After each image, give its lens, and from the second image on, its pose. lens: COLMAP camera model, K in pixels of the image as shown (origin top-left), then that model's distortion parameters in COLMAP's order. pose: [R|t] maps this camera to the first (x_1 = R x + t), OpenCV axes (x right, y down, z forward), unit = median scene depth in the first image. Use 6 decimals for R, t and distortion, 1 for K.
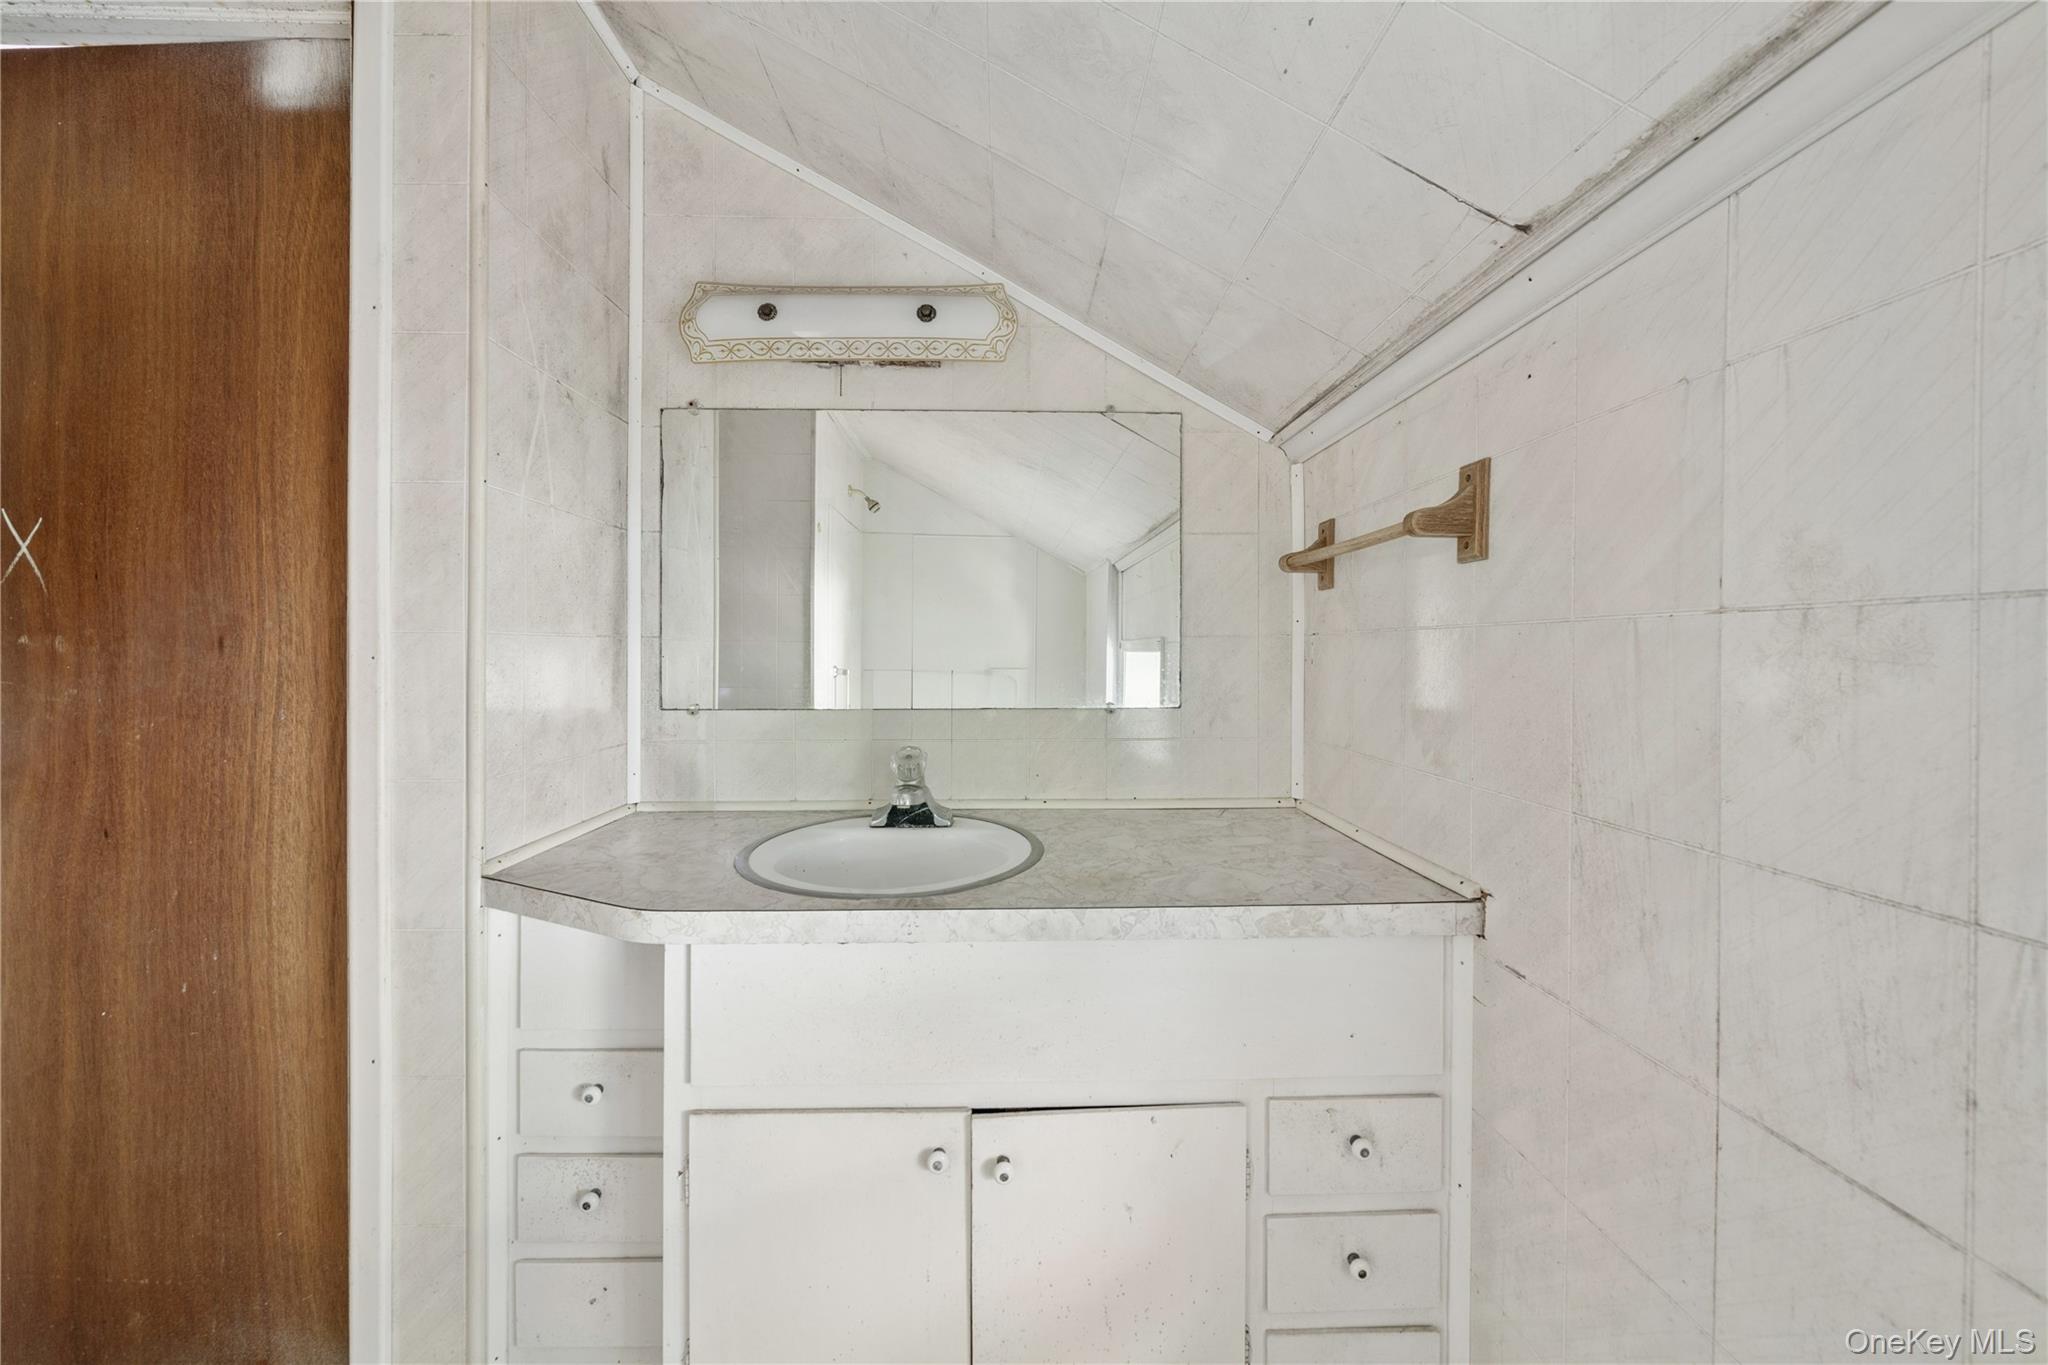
lens RADIAL K [[708.1, 0, 1016.0], [0, 708.1, 650.6], [0, 0, 1]] dist [-0.001727, -0.000256]
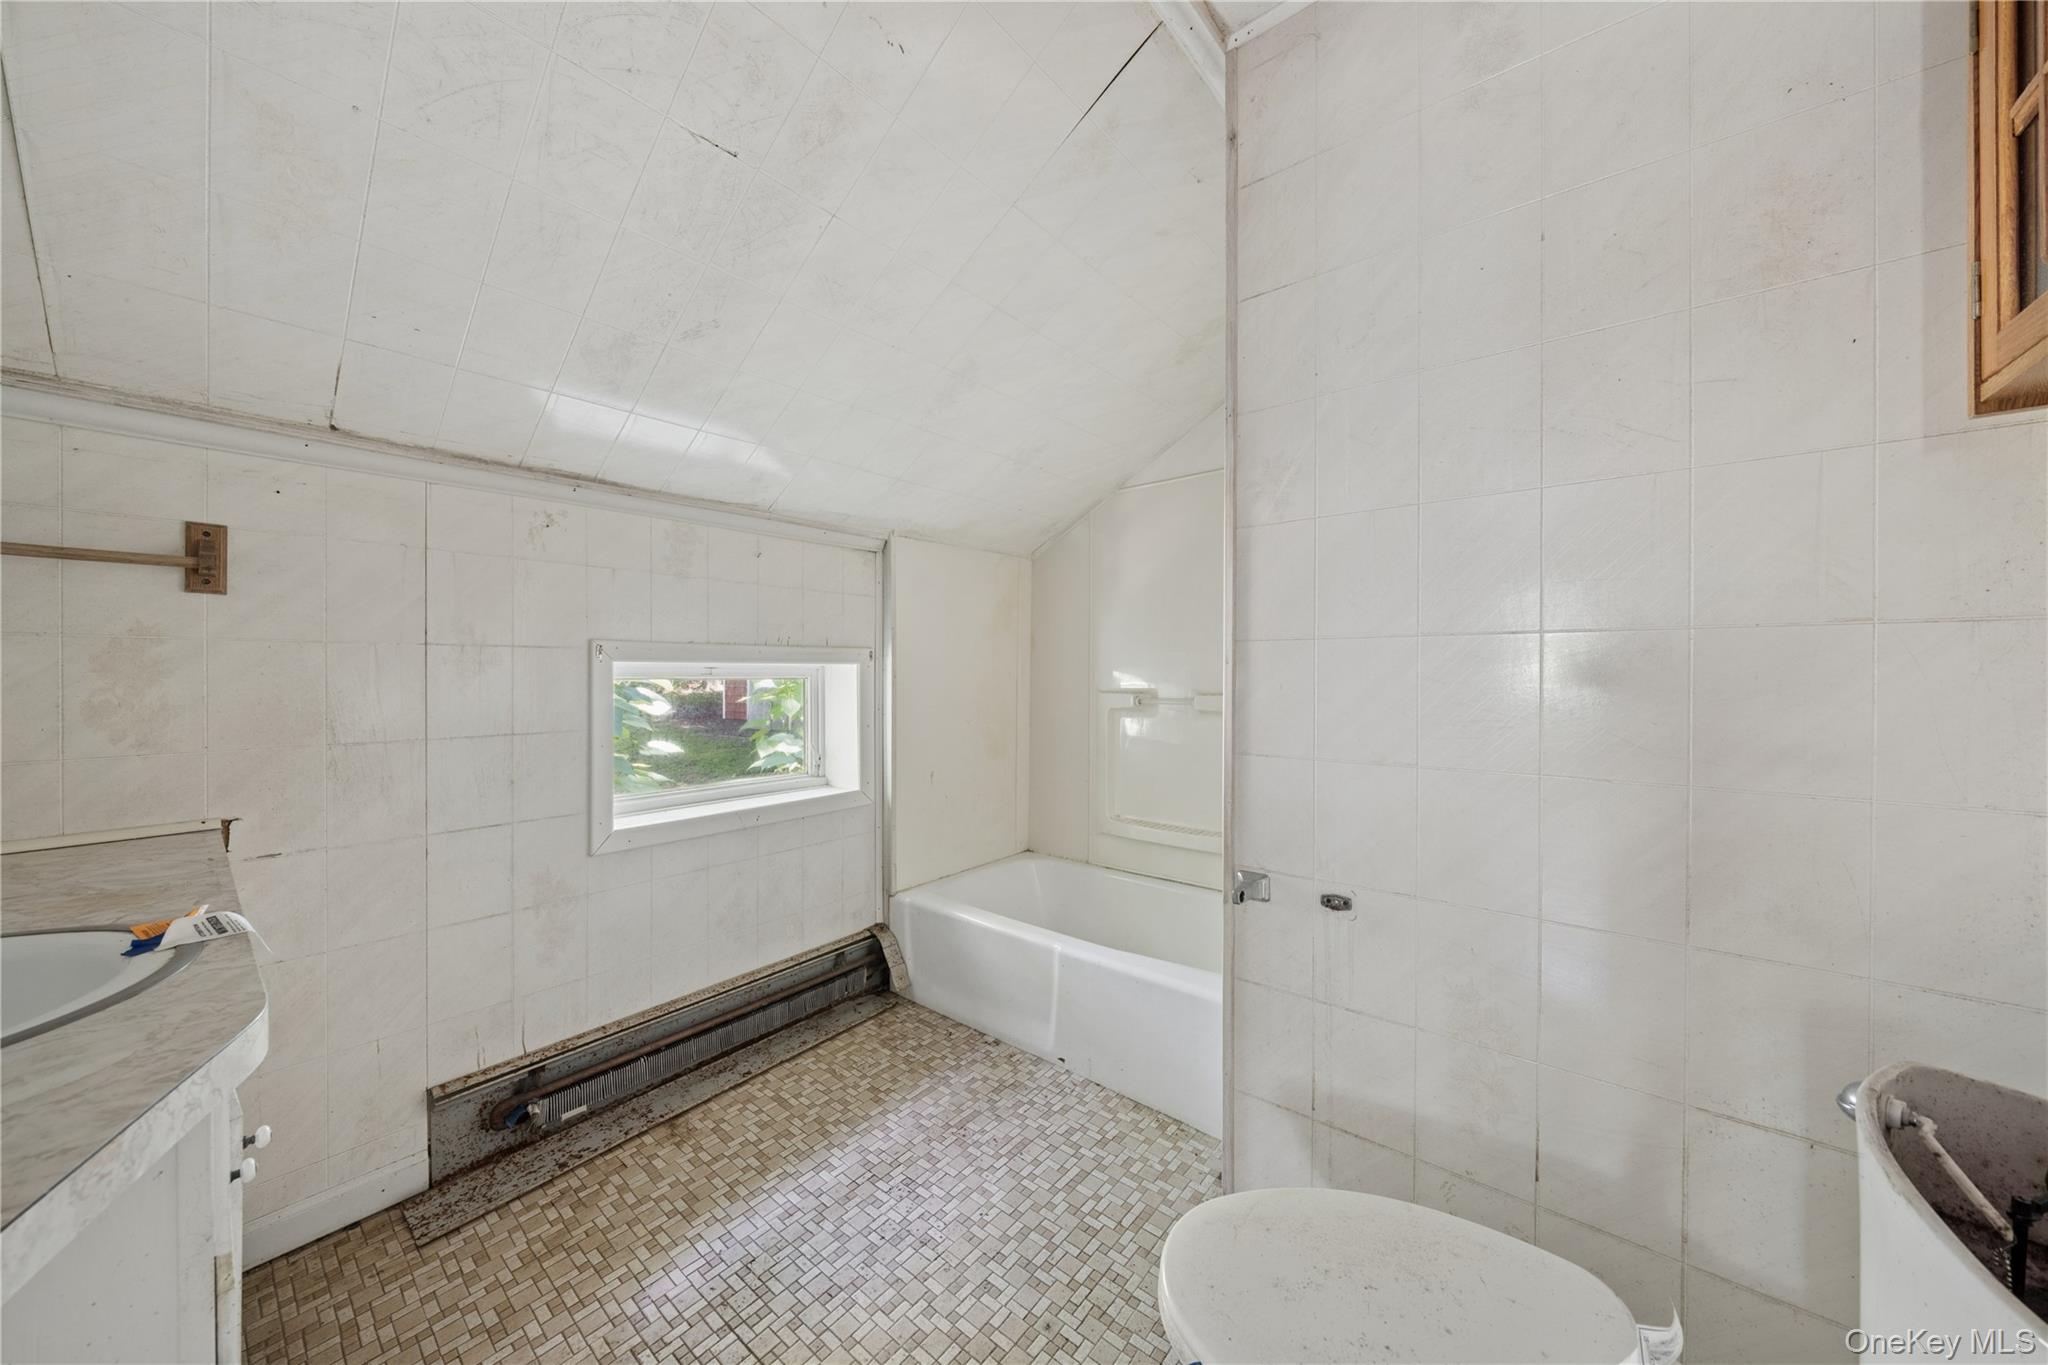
lens RADIAL K [[702.0, 0, 1027.3], [0, 702.0, 669.2], [0, 0, 1]] dist [-0.001308, -0.000118]
pose [[-0.761329, -0.002036, 0.648363, -1.554223], [-0.003775, 0.999992, -0.001292, 0.020422], [-0.648355, -0.003431, -0.761331, 1.028720]]
